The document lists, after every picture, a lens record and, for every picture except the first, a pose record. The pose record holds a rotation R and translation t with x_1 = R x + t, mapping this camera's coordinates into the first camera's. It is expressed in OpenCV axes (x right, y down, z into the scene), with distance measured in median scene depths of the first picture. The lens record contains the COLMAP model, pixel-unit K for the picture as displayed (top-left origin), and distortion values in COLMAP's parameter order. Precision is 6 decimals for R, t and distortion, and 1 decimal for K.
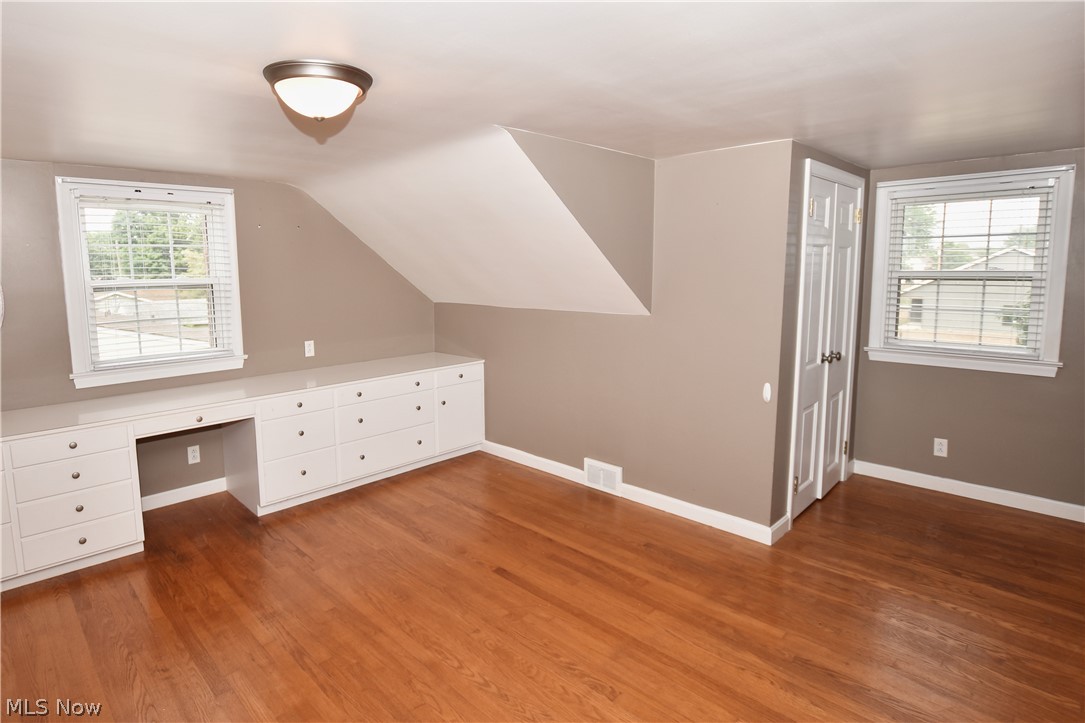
lens RADIAL K [[532.7, 0, 542.7], [0, 532.7, 321.6], [0, 0, 1]] dist [-0.000747, -0.000119]
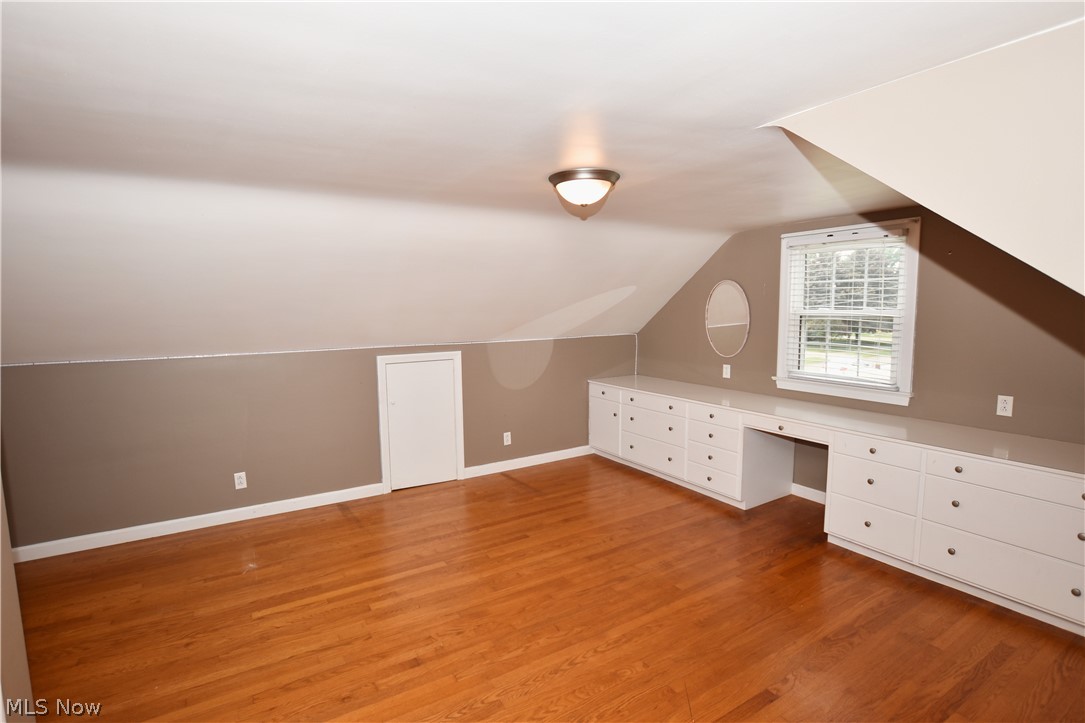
lens RADIAL K [[532.6, 0, 542.5], [0, 532.6, 361.5], [0, 0, 1]] dist [-0.003701, -0.000561]
pose [[-0.198530, 0.121280, -0.972562, 0.644919], [-0.090152, 0.985848, 0.141339, -0.090705], [0.975940, 0.115738, -0.184787, 0.718863]]
